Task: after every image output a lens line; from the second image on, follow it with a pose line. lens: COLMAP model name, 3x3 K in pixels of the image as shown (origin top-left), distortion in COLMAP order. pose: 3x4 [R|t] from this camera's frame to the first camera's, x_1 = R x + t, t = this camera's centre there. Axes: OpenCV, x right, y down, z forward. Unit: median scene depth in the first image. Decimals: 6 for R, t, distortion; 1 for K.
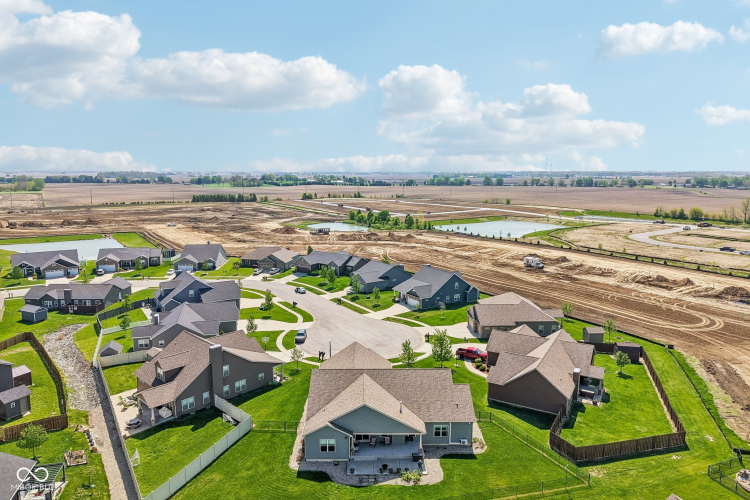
lens RADIAL K [[508.3, 0, 375.0], [0, 508.3, 250.0], [0, 0, 1]] dist [0.046535, -0.062168]
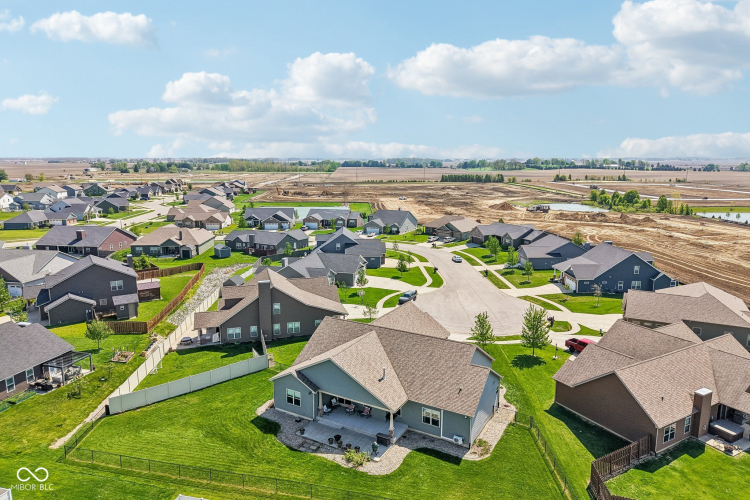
lens RADIAL K [[508.3, 0, 375.0], [0, 508.3, 250.0], [0, 0, 1]] dist [0.046535, -0.062168]
pose [[0.859195, 0.090074, -0.503658, 0.165790], [-0.079783, 0.995927, 0.042009, 0.032413], [0.505390, 0.004089, 0.862881, 0.120931]]
